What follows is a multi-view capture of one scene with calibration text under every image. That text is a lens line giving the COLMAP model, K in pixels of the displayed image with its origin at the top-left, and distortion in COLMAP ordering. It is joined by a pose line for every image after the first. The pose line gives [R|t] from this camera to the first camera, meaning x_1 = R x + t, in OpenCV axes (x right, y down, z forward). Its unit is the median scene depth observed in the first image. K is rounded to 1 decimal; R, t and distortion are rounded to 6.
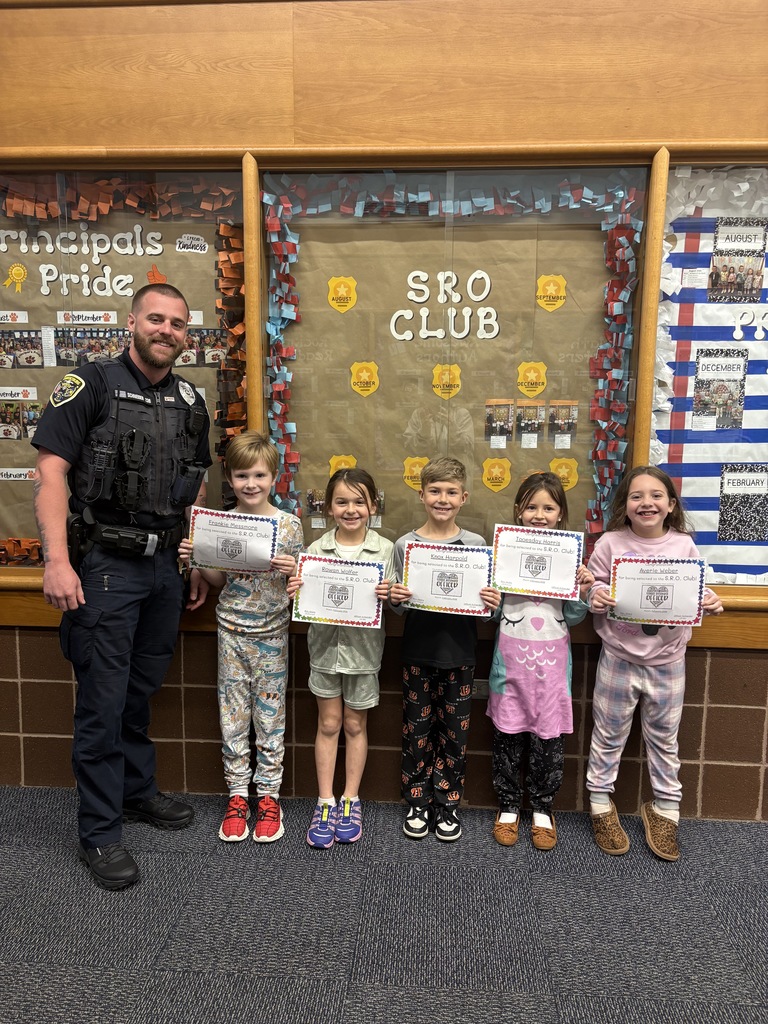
lens RADIAL K [[762.2, 0, 385.9], [0, 762.2, 517.0], [0, 0, 1]] dist [0.042760, -0.047660]
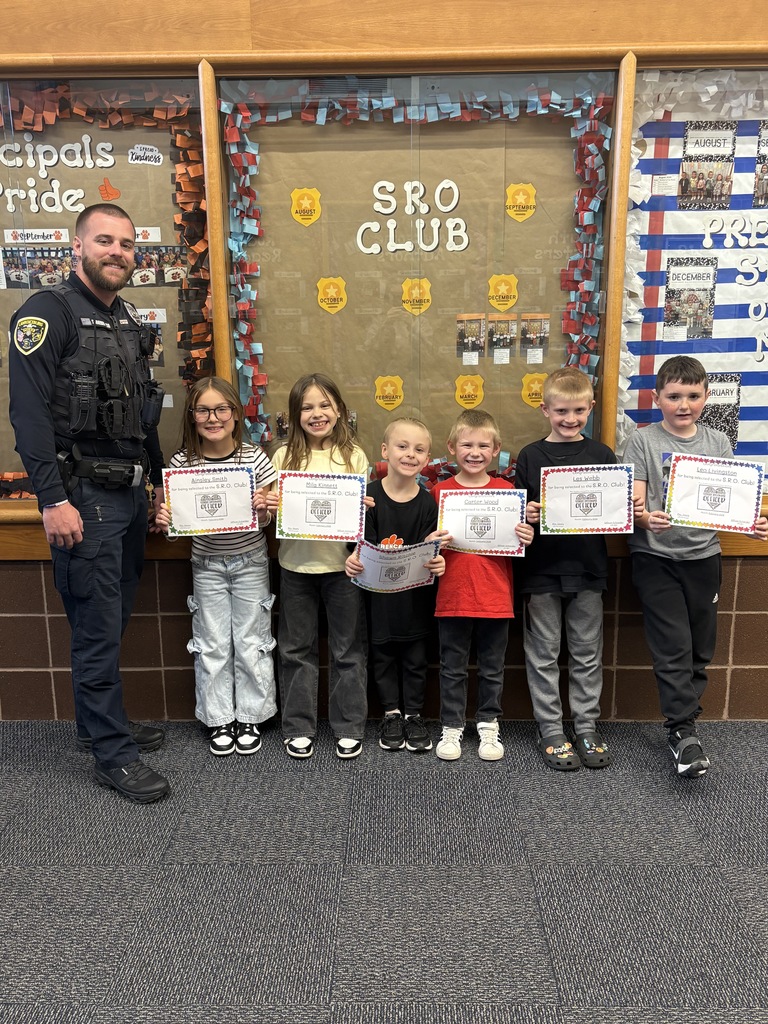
lens RADIAL K [[915.5, 0, 384.6], [0, 915.5, 522.5], [0, 0, 1]] dist [0.000796, 0.054374]
pose [[0.998370, -0.033661, 0.046086, -0.025379], [0.029374, 0.995443, 0.090727, 0.002739], [-0.048930, -0.089225, 0.994809, -0.191840]]
